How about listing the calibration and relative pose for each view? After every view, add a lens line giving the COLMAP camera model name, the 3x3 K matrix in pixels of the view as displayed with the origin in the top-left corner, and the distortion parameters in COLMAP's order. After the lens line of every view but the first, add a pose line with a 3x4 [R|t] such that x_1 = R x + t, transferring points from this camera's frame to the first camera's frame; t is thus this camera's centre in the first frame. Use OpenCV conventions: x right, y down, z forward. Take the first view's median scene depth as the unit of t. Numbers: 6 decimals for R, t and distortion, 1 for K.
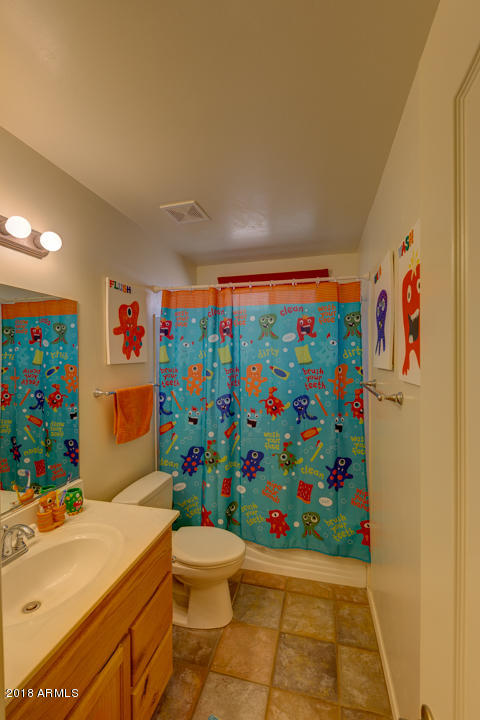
lens RADIAL K [[304.9, 0, 241.2], [0, 304.9, 357.6], [0, 0, 1]] dist [0.005326, -0.001850]
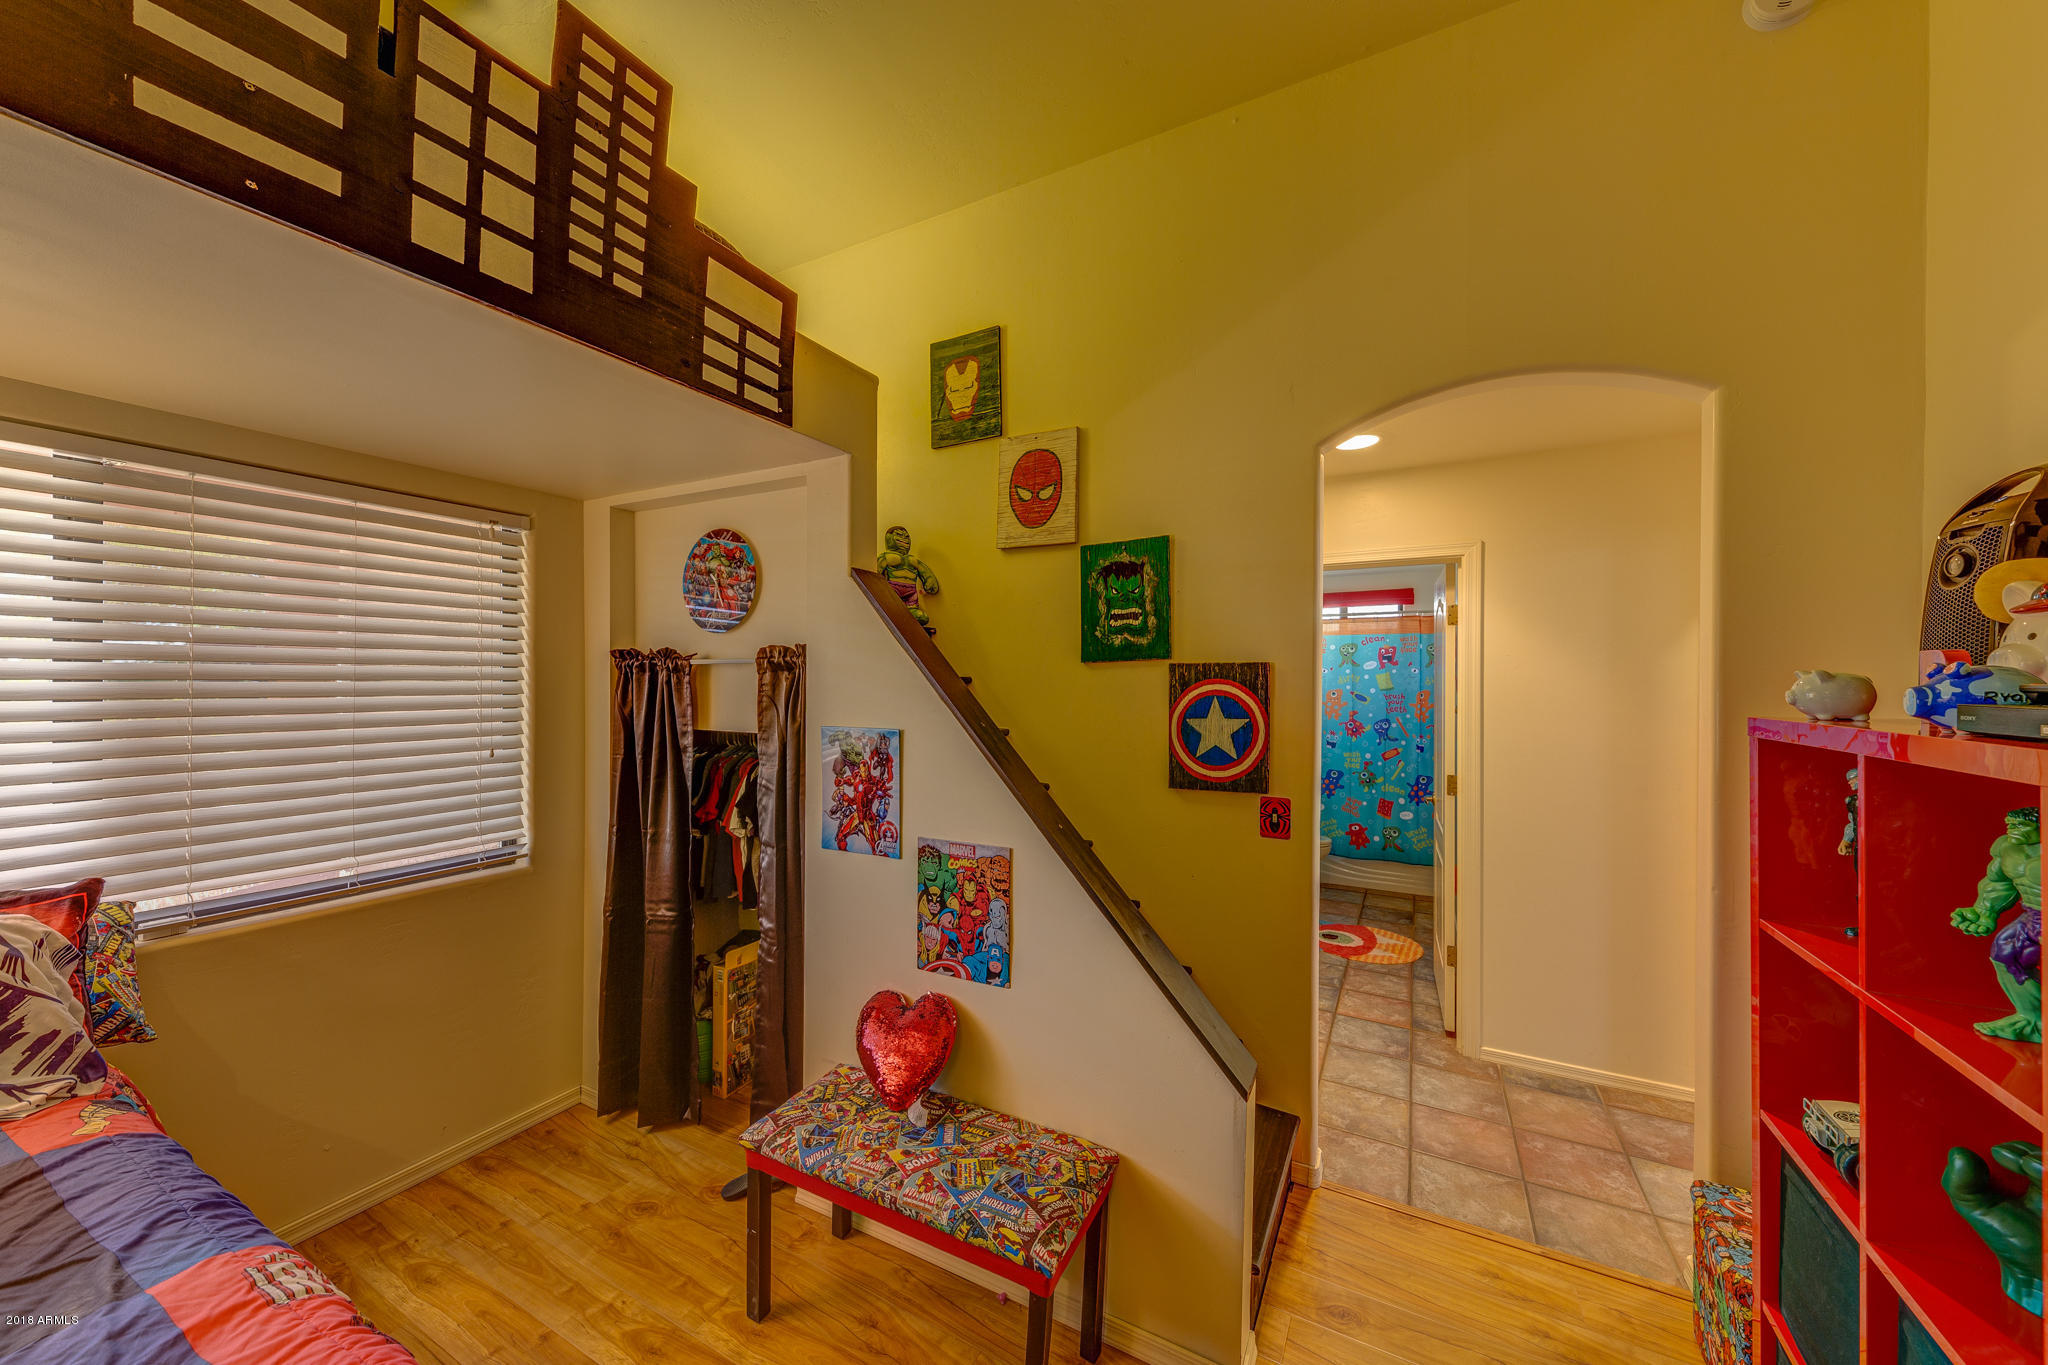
lens RADIAL K [[701.9, 0, 1003.4], [0, 701.9, 676.2], [0, 0, 1]] dist [0.006421, -0.003688]
pose [[0.962398, 0.009398, -0.271481, -0.422797], [-0.011033, 0.999929, -0.004498, -0.001409], [0.271419, 0.007324, 0.962433, -1.772543]]
